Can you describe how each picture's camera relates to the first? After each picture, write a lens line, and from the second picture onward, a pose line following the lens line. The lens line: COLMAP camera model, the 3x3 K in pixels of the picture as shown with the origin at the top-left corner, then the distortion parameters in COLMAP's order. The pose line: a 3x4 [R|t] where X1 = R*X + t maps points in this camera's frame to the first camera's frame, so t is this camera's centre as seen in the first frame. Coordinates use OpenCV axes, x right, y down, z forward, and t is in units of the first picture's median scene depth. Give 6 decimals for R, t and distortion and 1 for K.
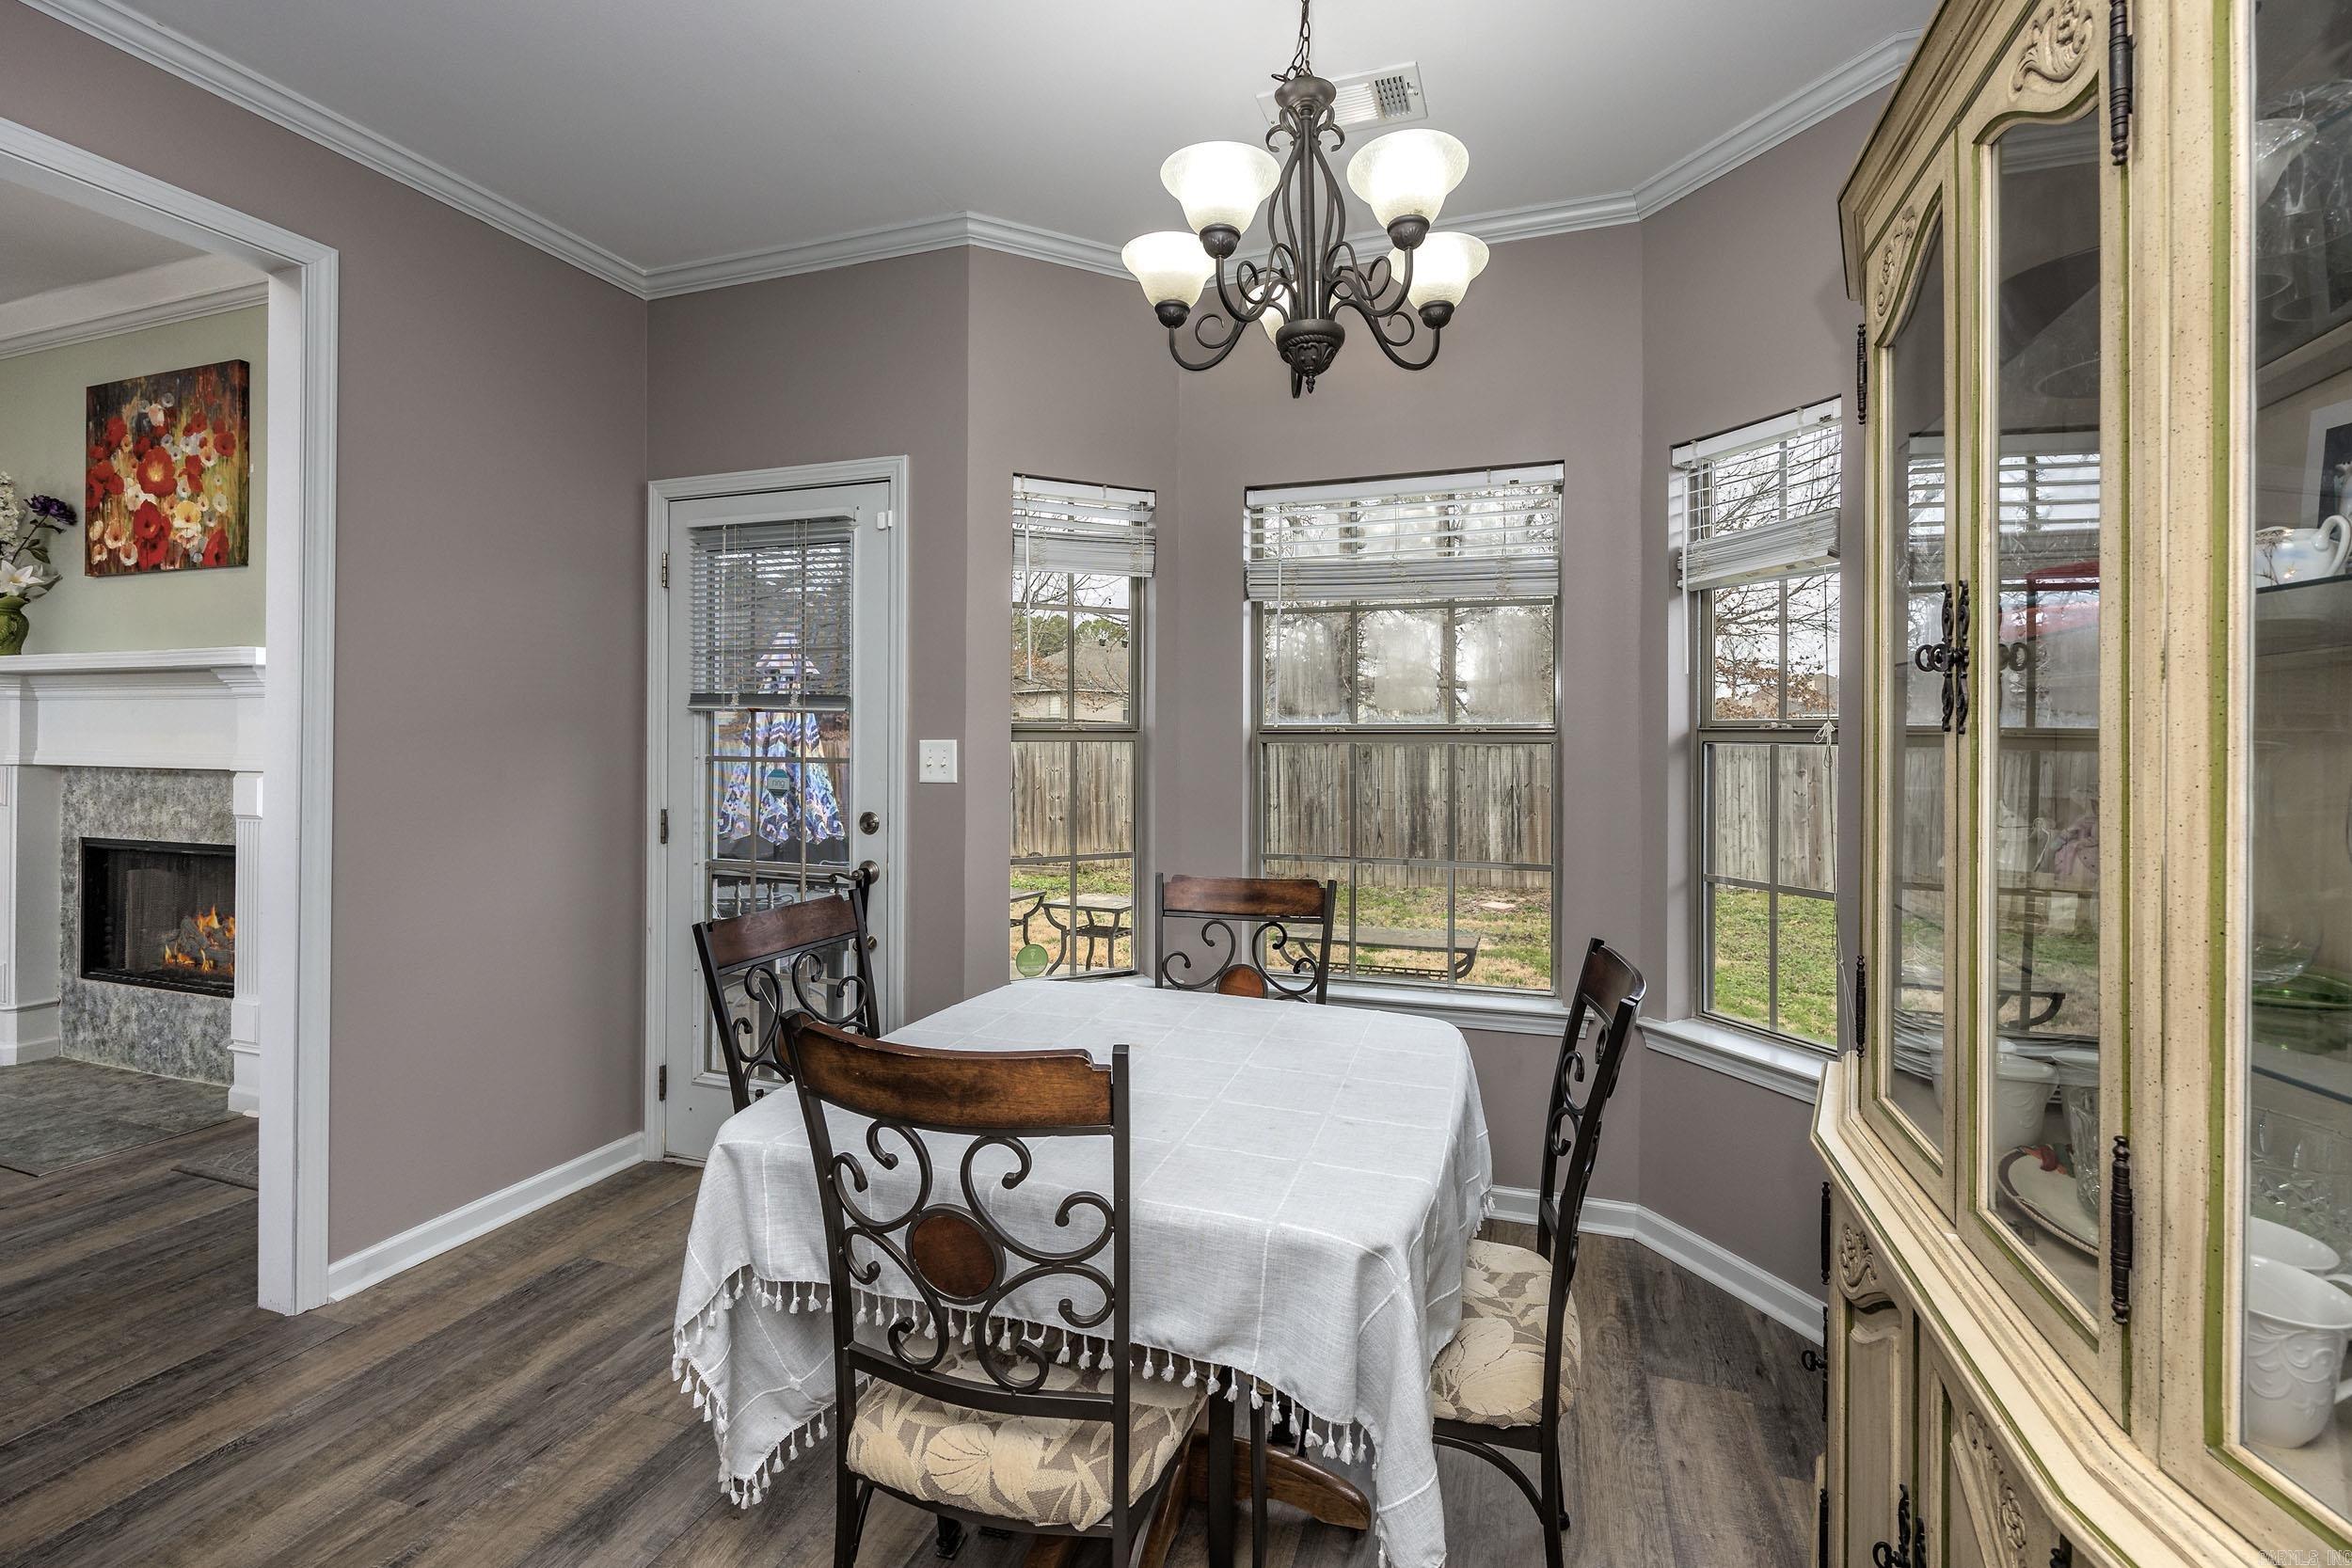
lens RADIAL K [[1015.9, 0, 1171.6], [0, 1015.9, 735.0], [0, 0, 1]] dist [-0.001120, -0.000106]
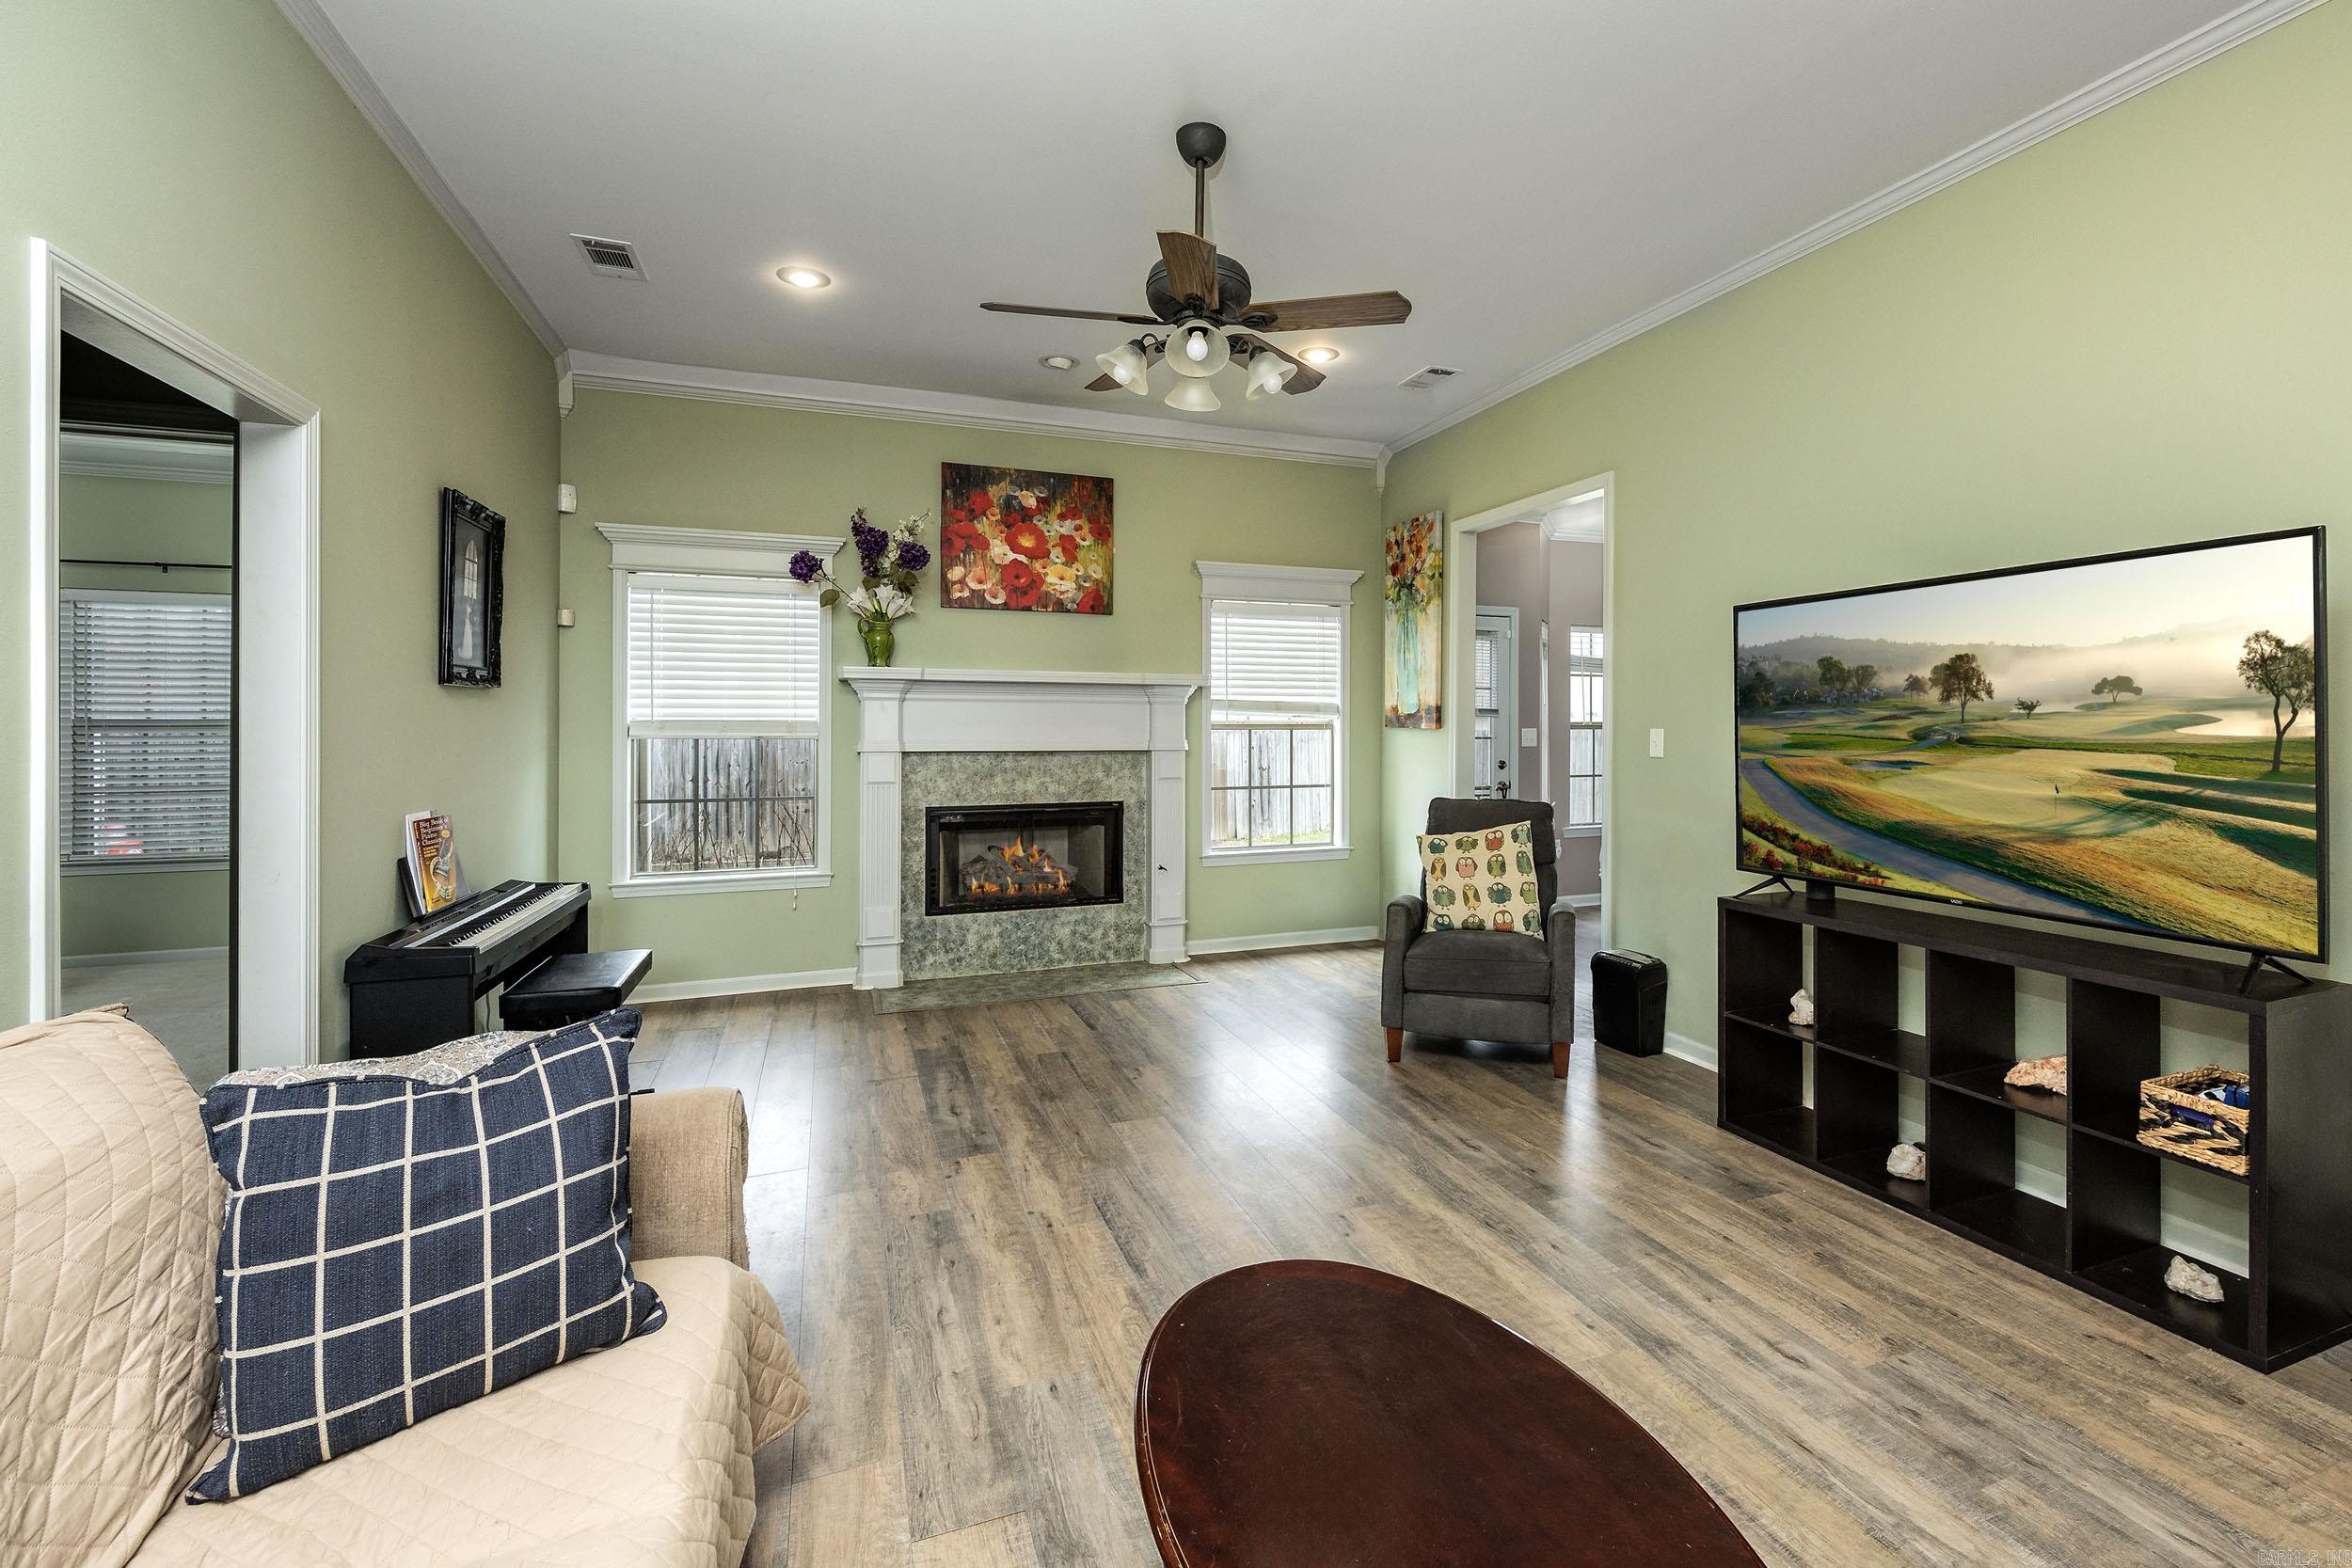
lens RADIAL K [[1015.9, 0, 1171.6], [0, 1015.9, 735.0], [0, 0, 1]] dist [-0.001120, -0.000106]
pose [[0.756231, -0.007685, 0.654260, -1.757347], [0.002565, 0.999958, 0.008781, -0.001978], [-0.654300, -0.004962, 0.756219, -0.190834]]
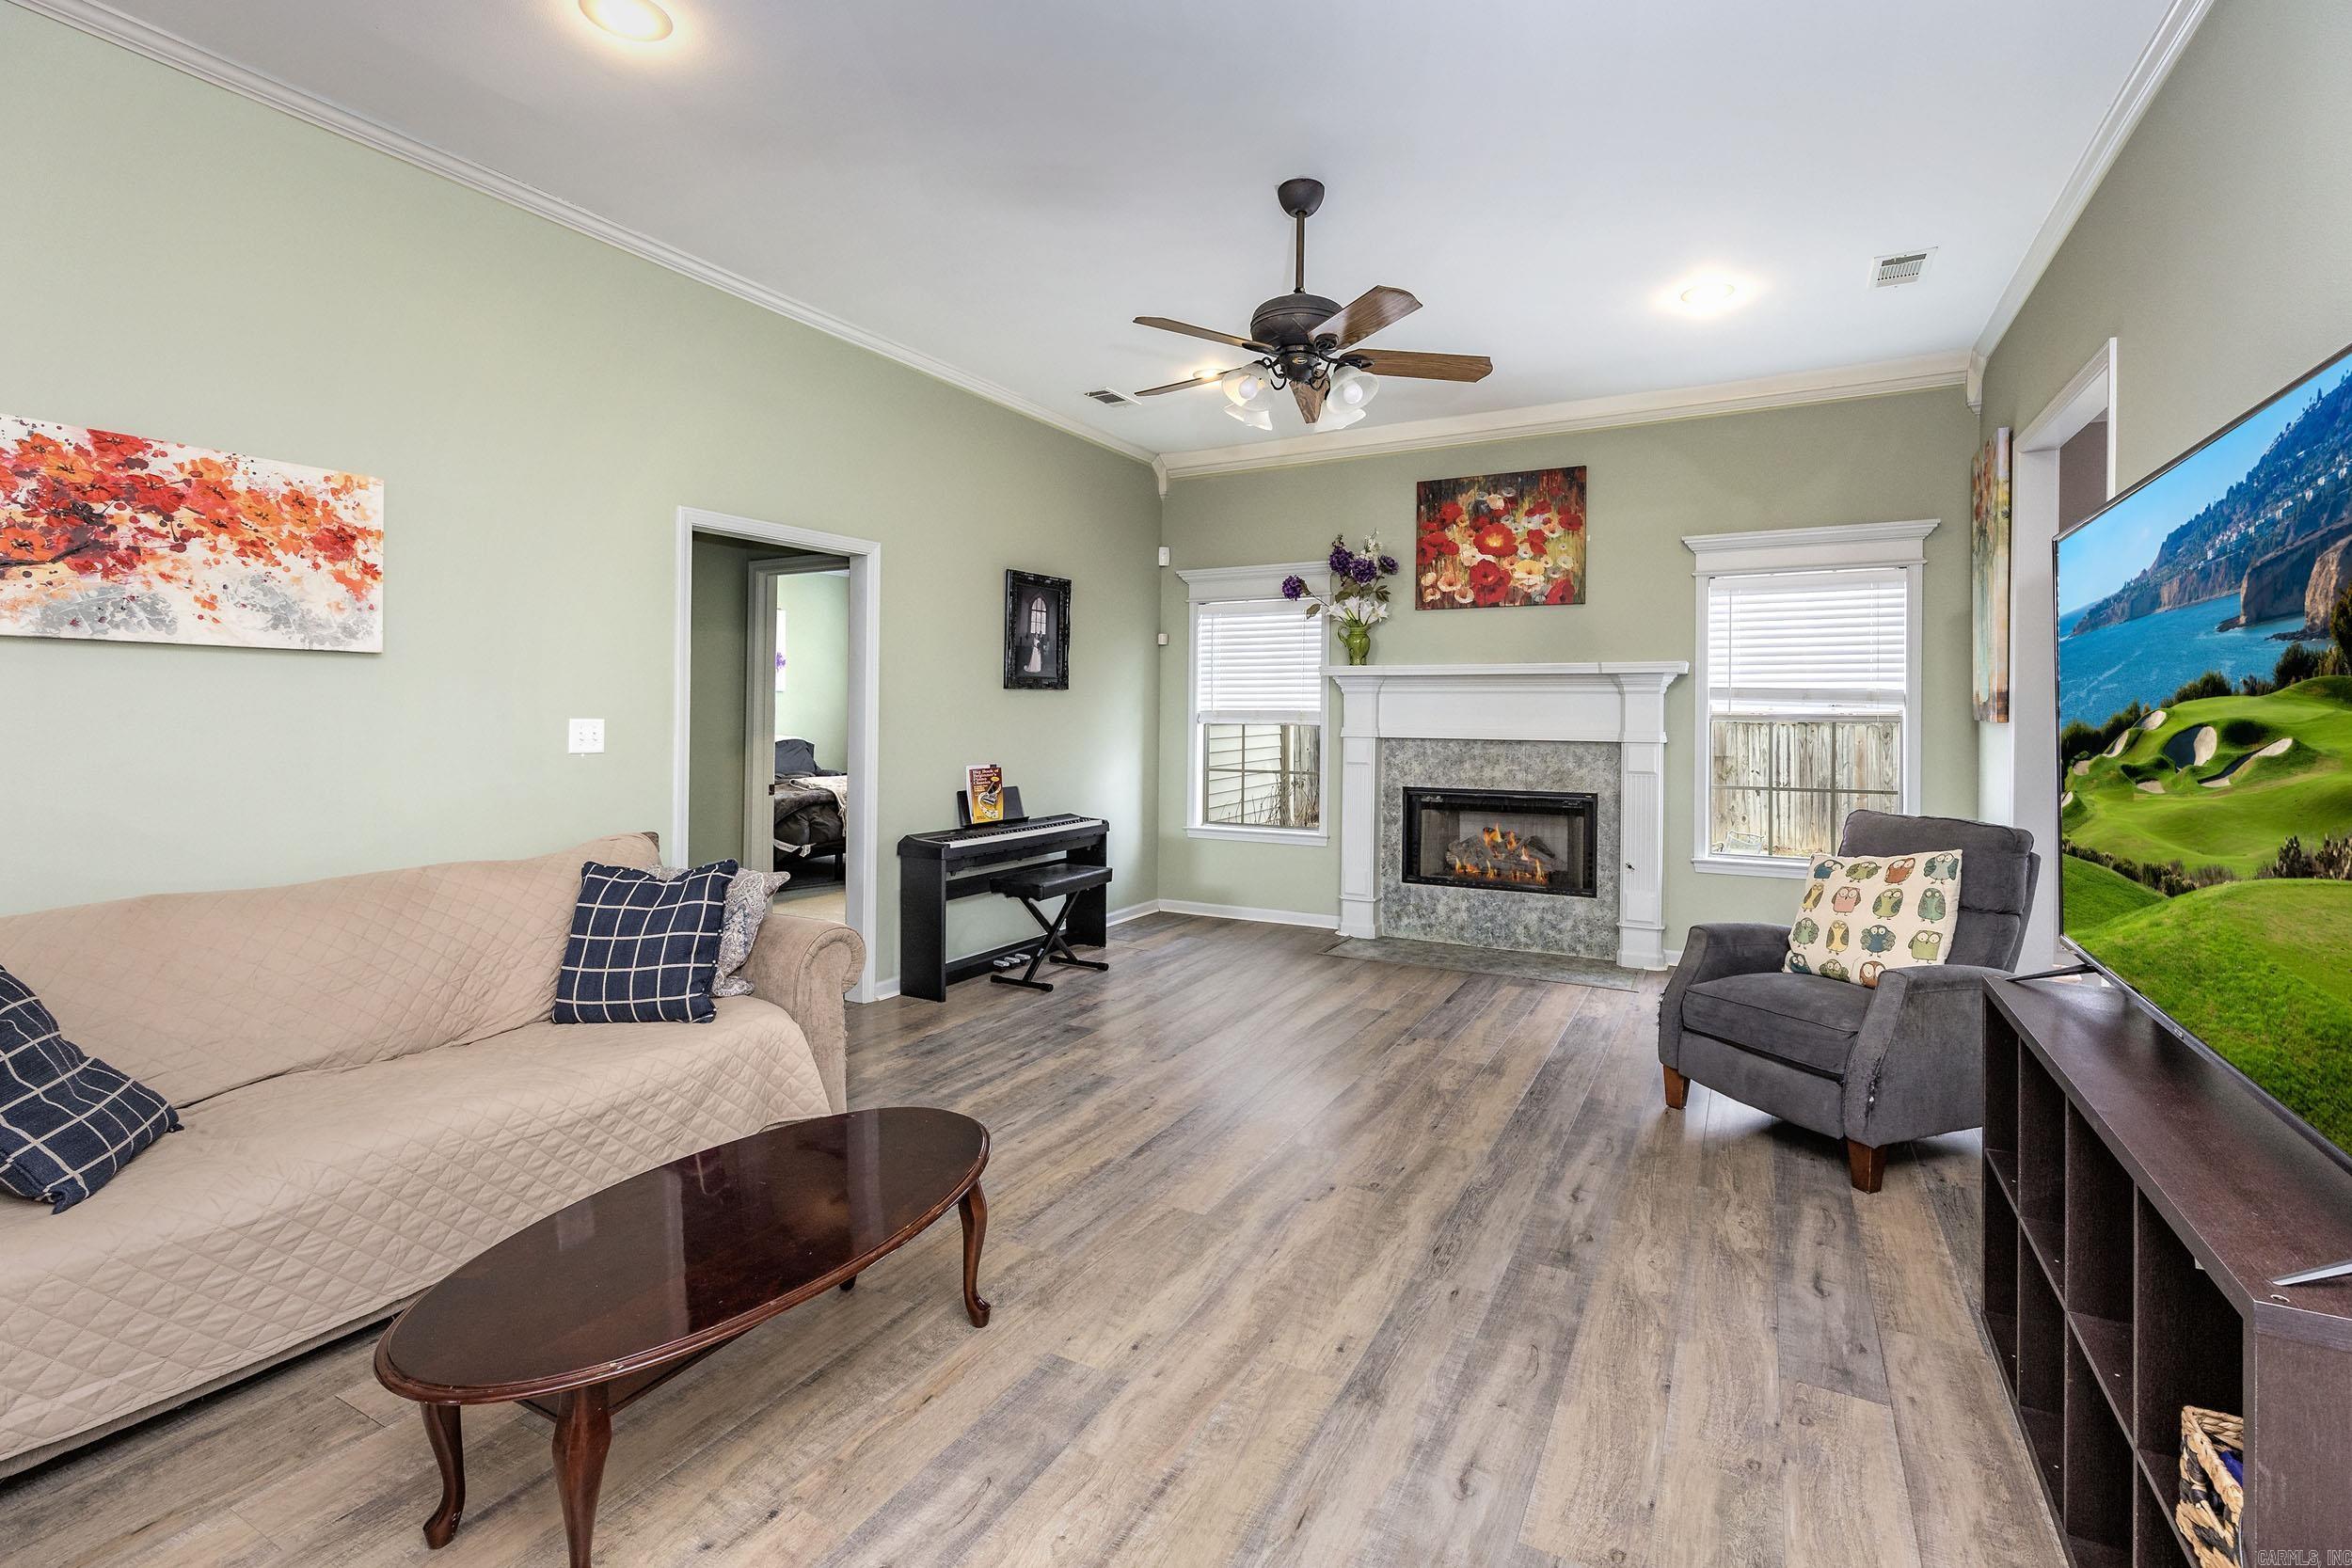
lens RADIAL K [[961.2, 0, 1247.0], [0, 961.2, 712.6], [0, 0, 1]] dist [-0.001400, -0.000037]
pose [[0.994981, 0.002740, -0.100022, -1.211547], [-0.003033, 0.999992, -0.002771, -0.002422], [0.100014, 0.003060, 0.994981, -0.429660]]
